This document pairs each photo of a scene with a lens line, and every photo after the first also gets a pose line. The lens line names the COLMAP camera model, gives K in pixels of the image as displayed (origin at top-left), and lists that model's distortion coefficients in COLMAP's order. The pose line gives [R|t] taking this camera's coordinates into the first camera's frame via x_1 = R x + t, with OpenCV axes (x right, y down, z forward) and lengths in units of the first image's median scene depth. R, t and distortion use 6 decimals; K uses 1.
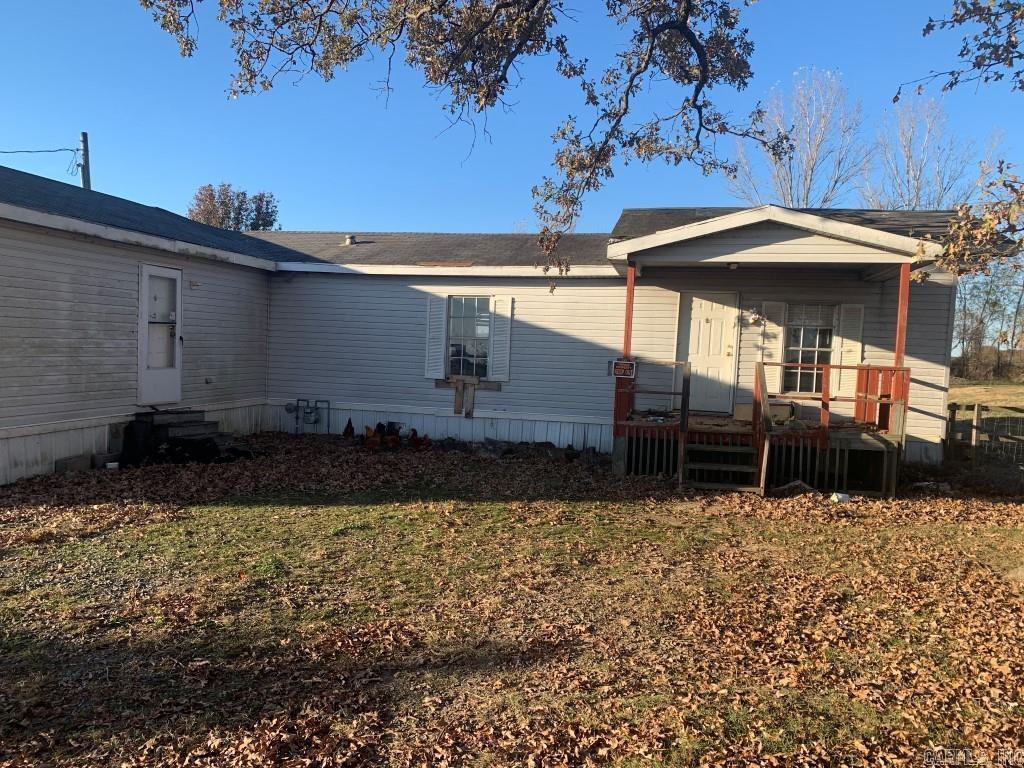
lens RADIAL K [[784.2, 0, 512.0], [0, 784.2, 384.0], [0, 0, 1]] dist [0.012966, -0.001445]
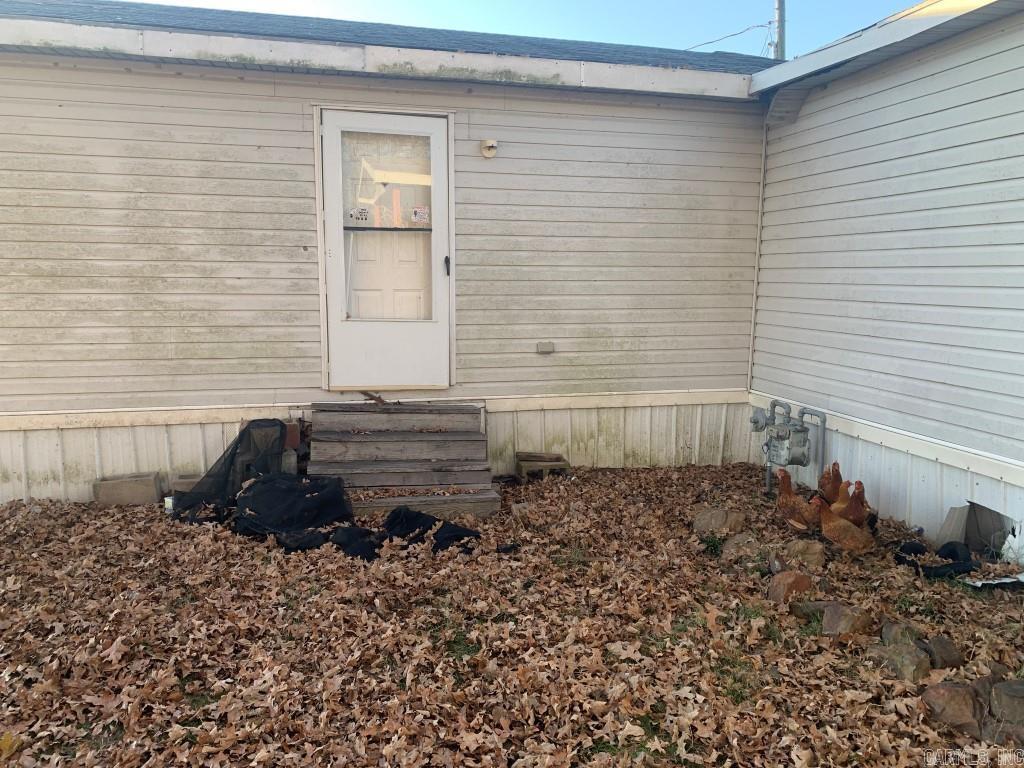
lens RADIAL K [[784.2, 0, 512.0], [0, 784.2, 384.0], [0, 0, 1]] dist [0.012966, -0.001445]
pose [[0.439133, 0.085781, -0.894318, 0.040200], [-0.036843, 0.996313, 0.077473, -0.018787], [0.897667, -0.001072, 0.440674, 0.764261]]
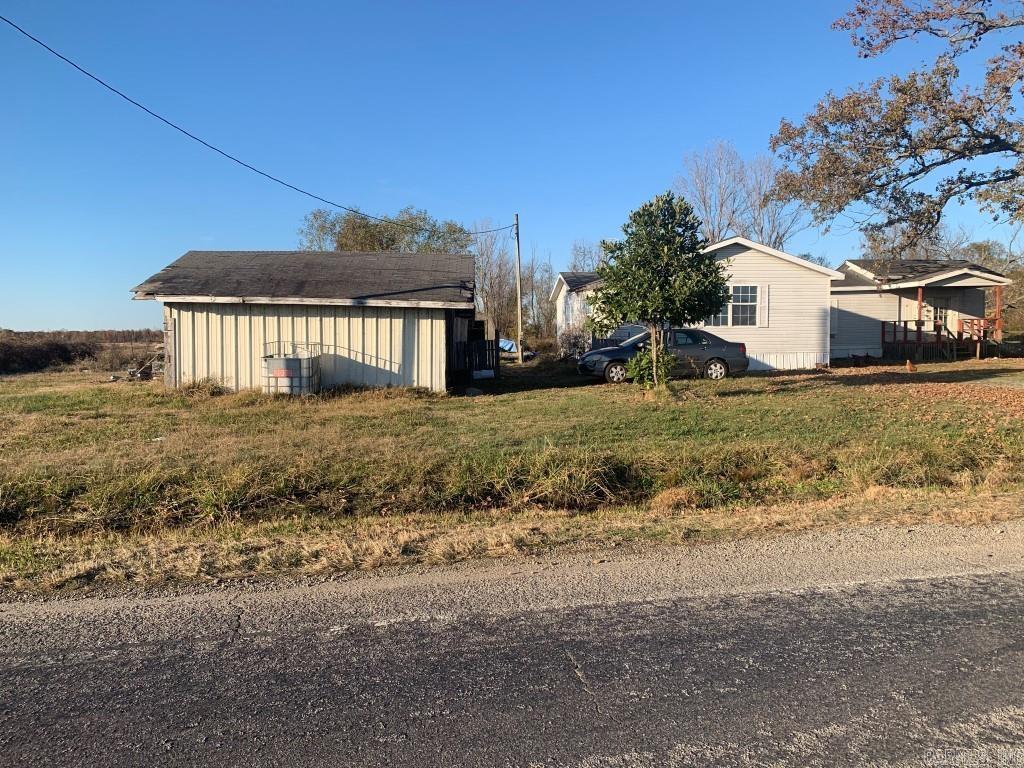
lens RADIAL K [[791.6, 0, 513.5], [0, 791.6, 369.0], [0, 0, 1]] dist [-0.009488, -0.004810]
pose [[0.940665, -0.067367, 0.332583, -1.912573], [0.067538, 0.997655, 0.011060, 0.011609], [-0.332548, 0.012058, 0.943009, -1.061124]]
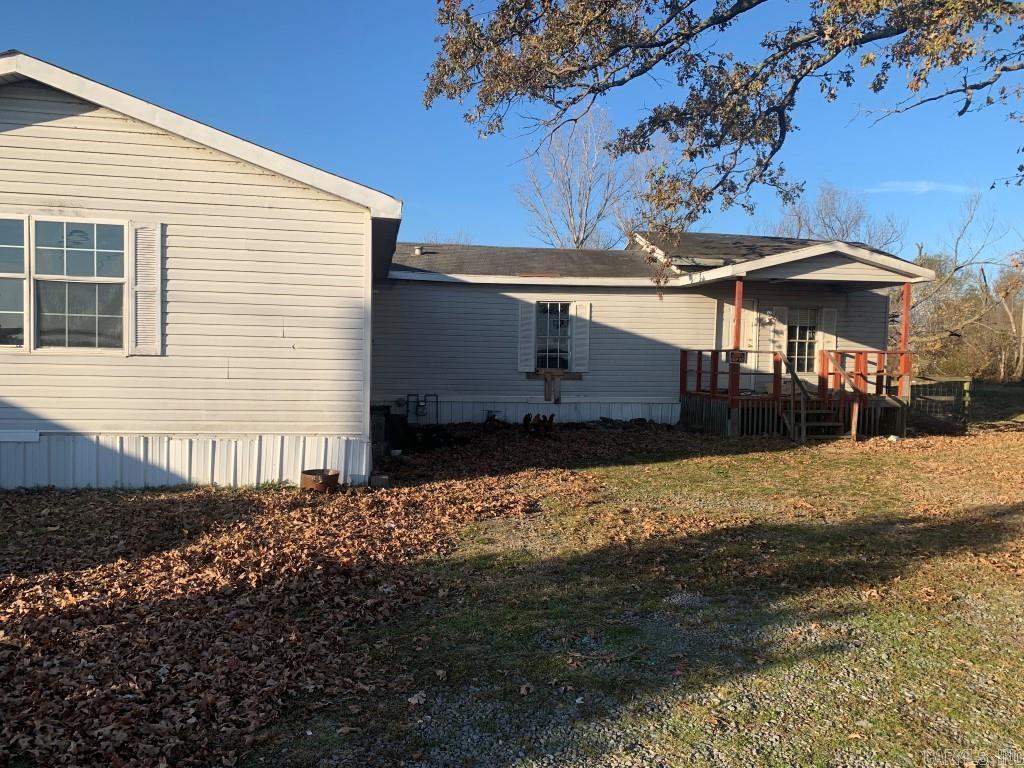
lens RADIAL K [[784.2, 0, 512.0], [0, 784.2, 384.0], [0, 0, 1]] dist [0.012966, -0.001445]
pose [[0.930586, -0.036828, 0.364217, -0.600169], [0.036359, 0.999306, 0.008145, 0.001132], [-0.364264, 0.005663, 0.931279, -0.097449]]
